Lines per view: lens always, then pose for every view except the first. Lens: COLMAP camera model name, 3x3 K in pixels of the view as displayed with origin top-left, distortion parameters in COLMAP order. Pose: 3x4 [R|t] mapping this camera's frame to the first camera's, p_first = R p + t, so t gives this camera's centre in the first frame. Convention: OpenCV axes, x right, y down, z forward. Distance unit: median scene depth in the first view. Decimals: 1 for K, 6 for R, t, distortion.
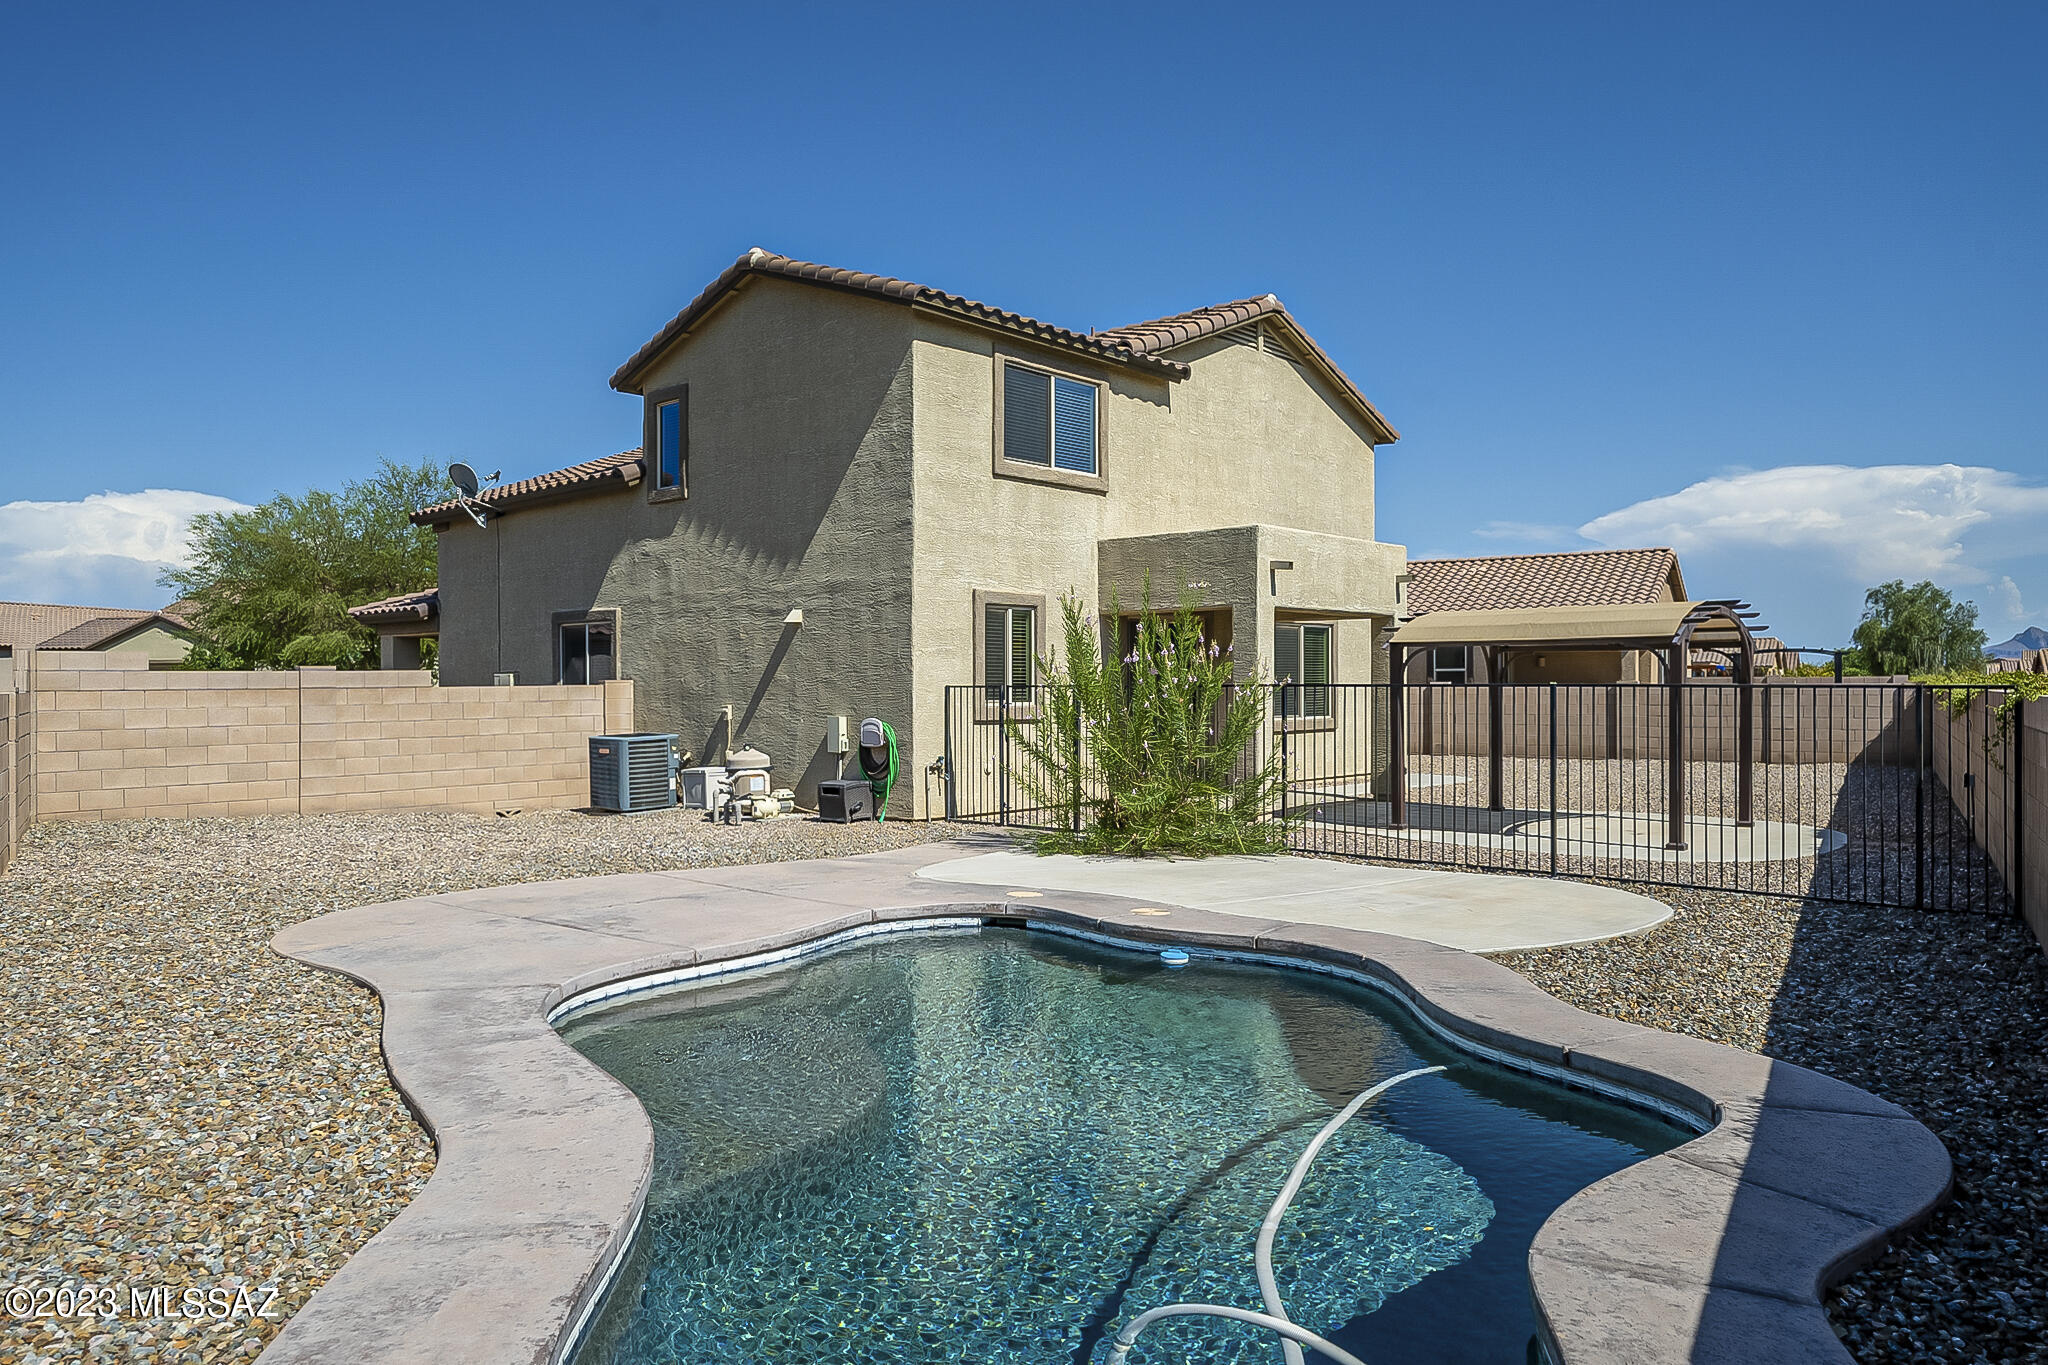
lens RADIAL K [[1345.9, 0, 1026.7], [0, 1345.9, 687.5], [0, 0, 1]] dist [-0.001050, -0.001494]
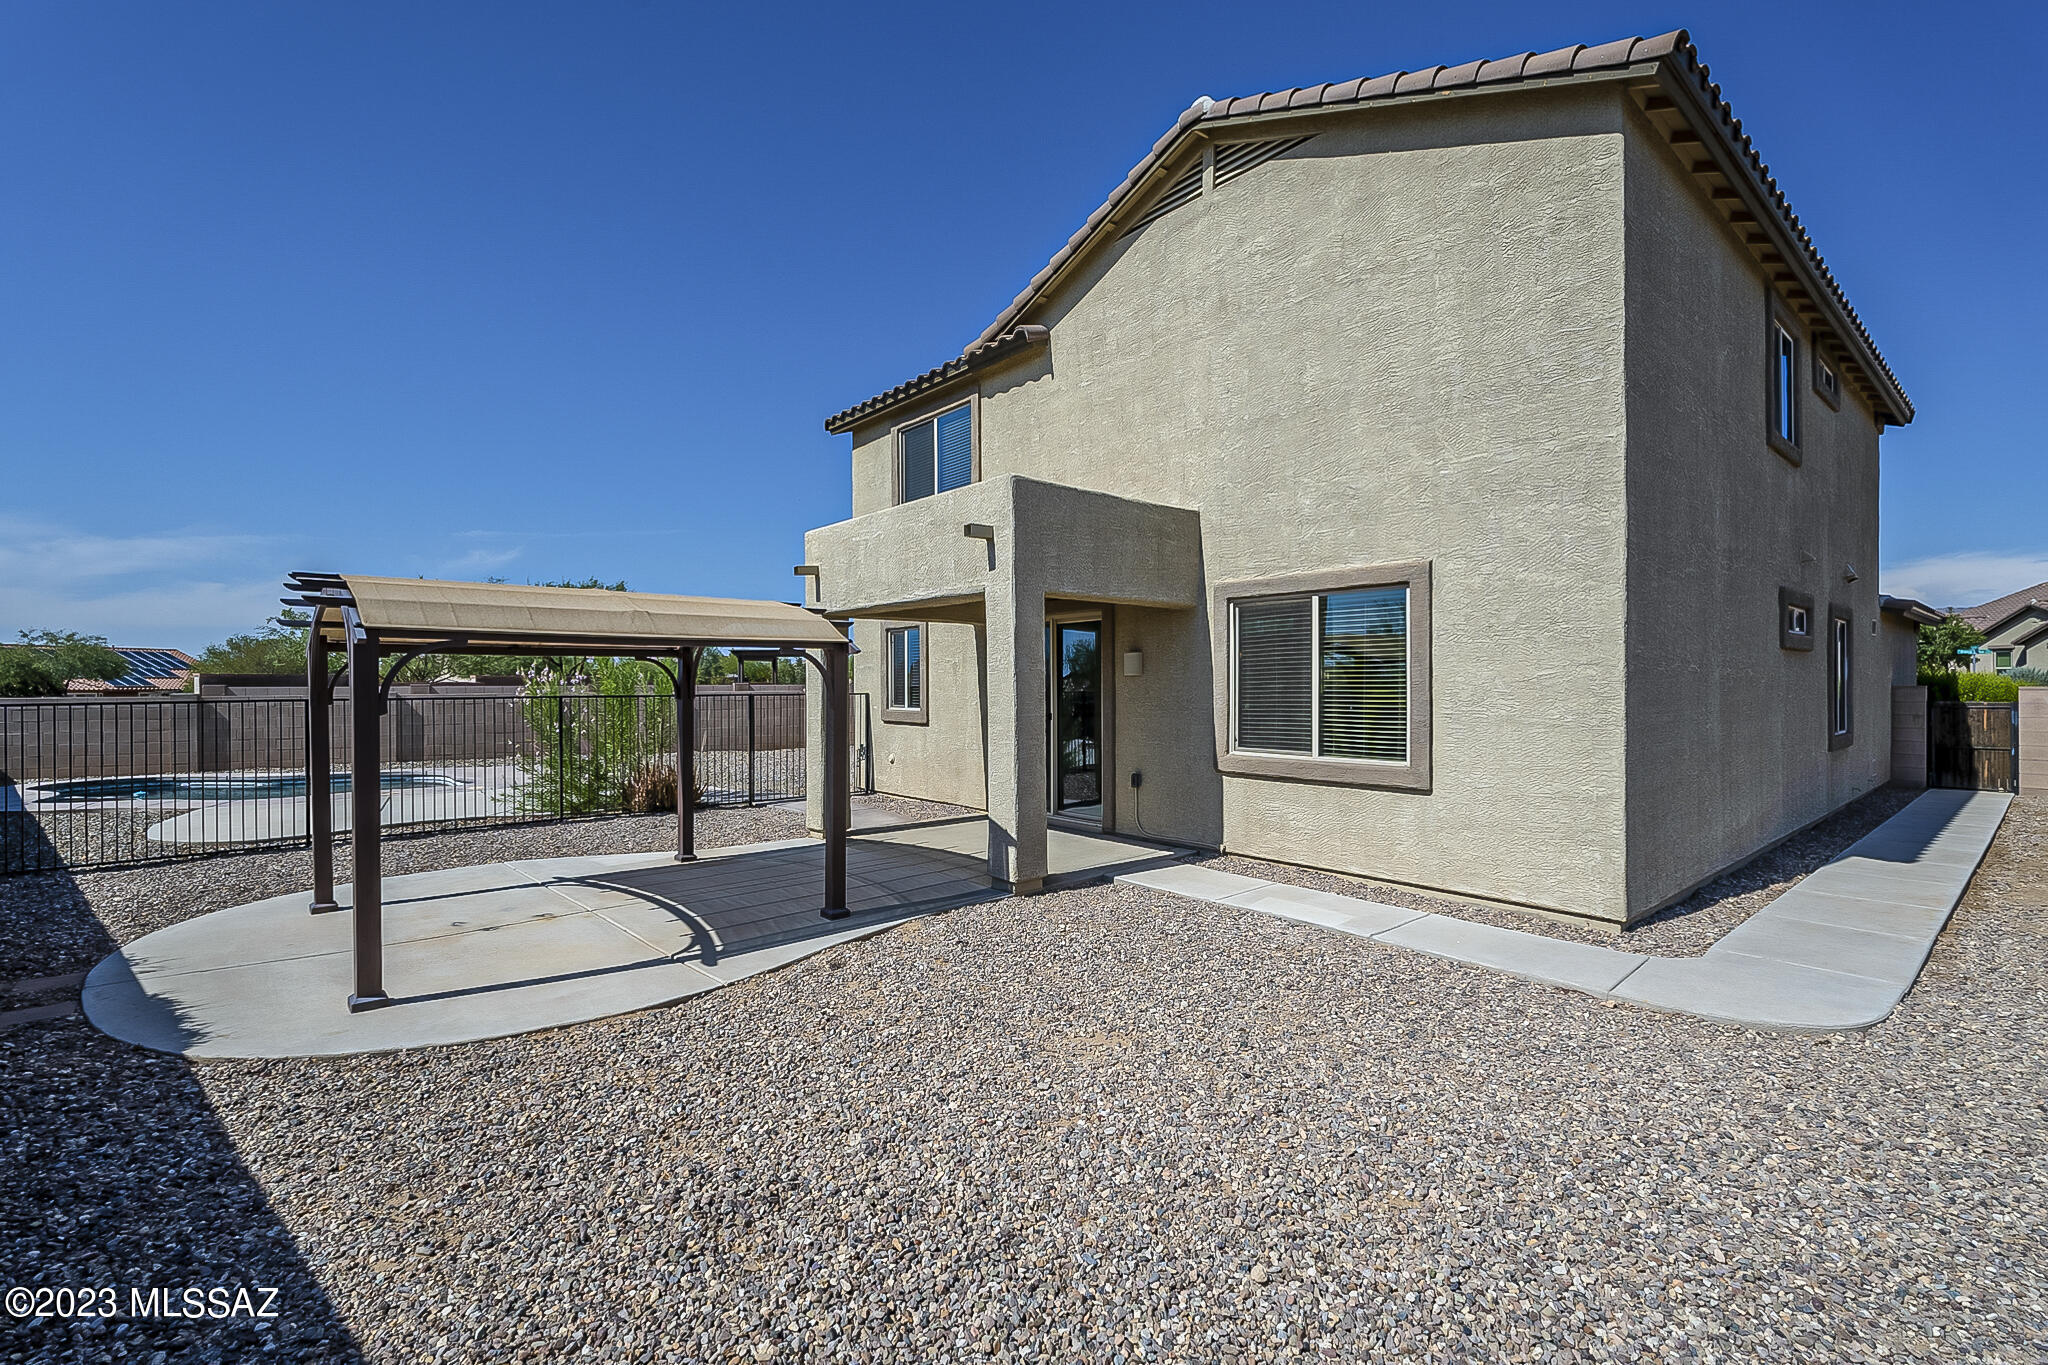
lens RADIAL K [[903.3, 0, 1024.0], [0, 903.3, 682.5], [0, 0, 1]] dist [-0.006288, 0.000891]
pose [[-0.134945, 0.004164, -0.990844, 0.726407], [0.003651, 0.999986, 0.003706, -0.012917], [0.990846, -0.003117, -0.134959, 1.126548]]
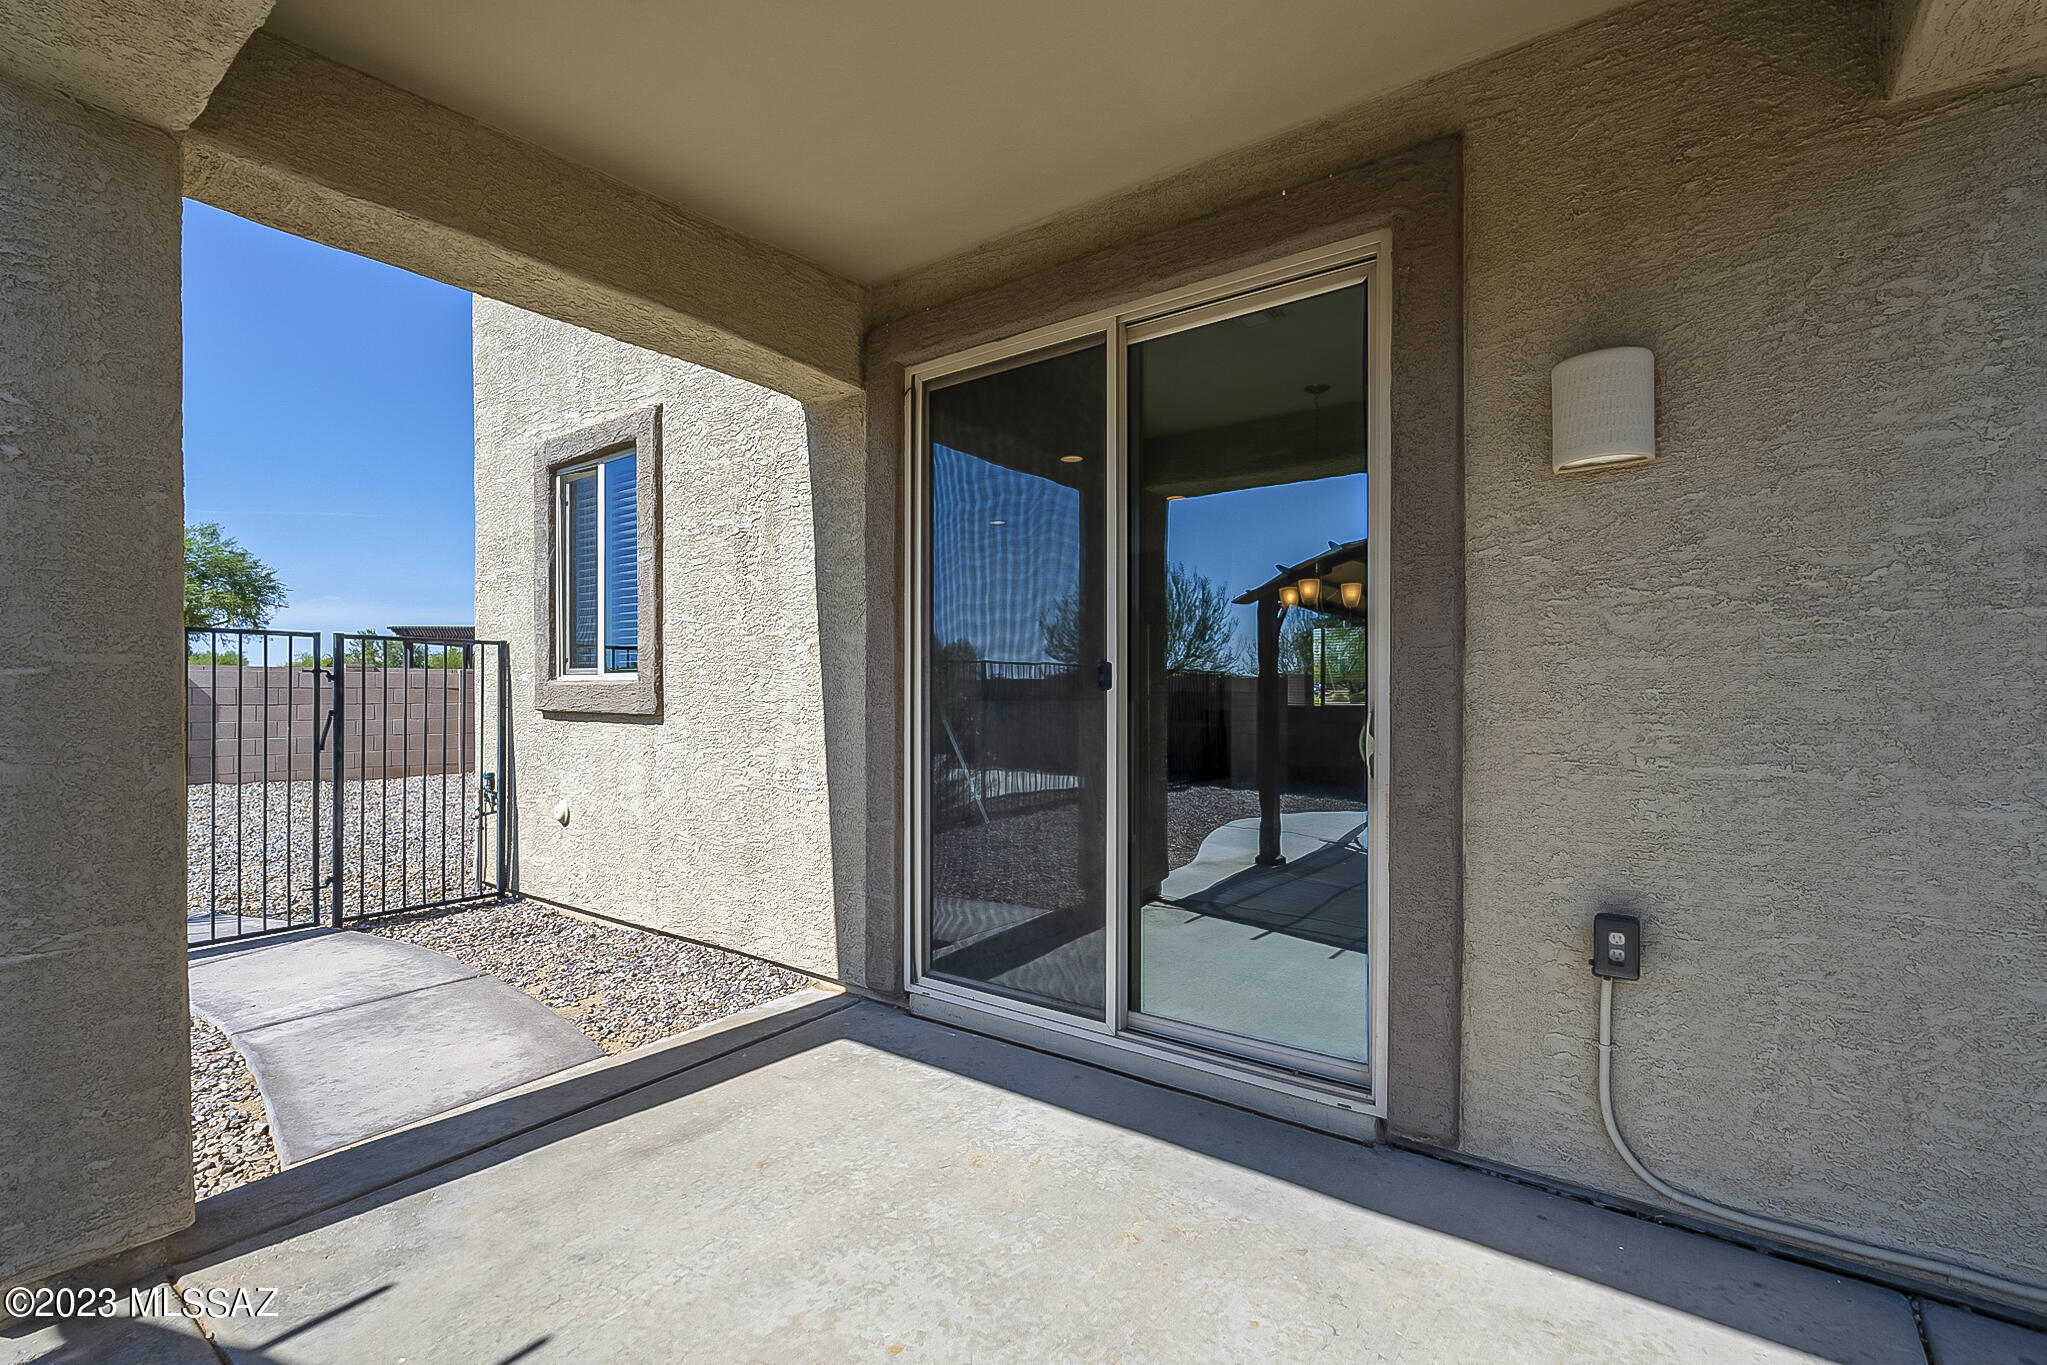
lens RADIAL K [[910.3, 0, 1026.1], [0, 910.3, 693.0], [0, 0, 1]] dist [-0.001501, -0.000783]
pose [[0.106280, -0.004229, -0.994327, 0.253190], [-0.006976, 0.999963, -0.004998, 0.018629], [0.994312, 0.007467, 0.106246, 1.020309]]
